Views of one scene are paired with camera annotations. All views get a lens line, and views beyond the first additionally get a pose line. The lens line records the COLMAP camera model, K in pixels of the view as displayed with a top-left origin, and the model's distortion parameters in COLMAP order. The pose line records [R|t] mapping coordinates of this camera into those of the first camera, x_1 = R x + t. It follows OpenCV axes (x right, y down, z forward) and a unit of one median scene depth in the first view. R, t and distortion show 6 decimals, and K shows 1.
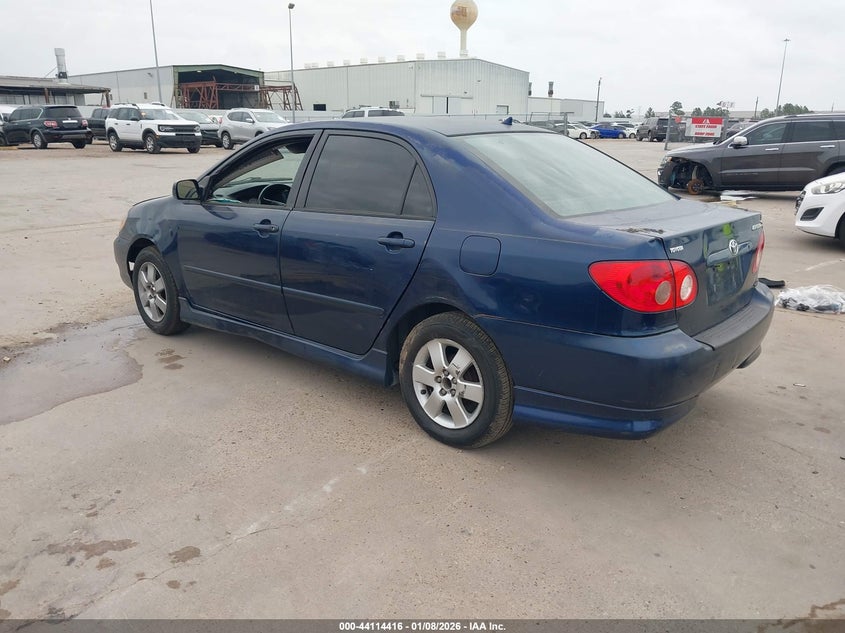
lens RADIAL K [[715.3, 0, 427.1], [0, 715.3, 316.5], [0, 0, 1]] dist [0.016709, -0.015332]
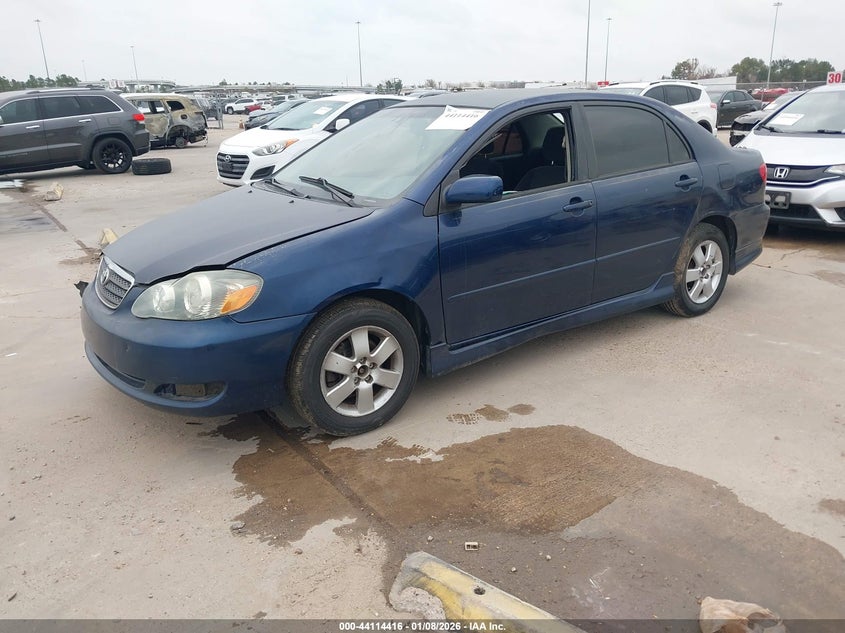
lens RADIAL K [[715.3, 0, 426.1], [0, 715.3, 318.3], [0, 0, 1]] dist [0.016709, -0.015332]
pose [[0.166705, -0.304165, 0.937920, -1.082609], [0.273935, 0.928070, 0.252282, -0.252783], [-0.947190, 0.214872, 0.238035, 0.888474]]
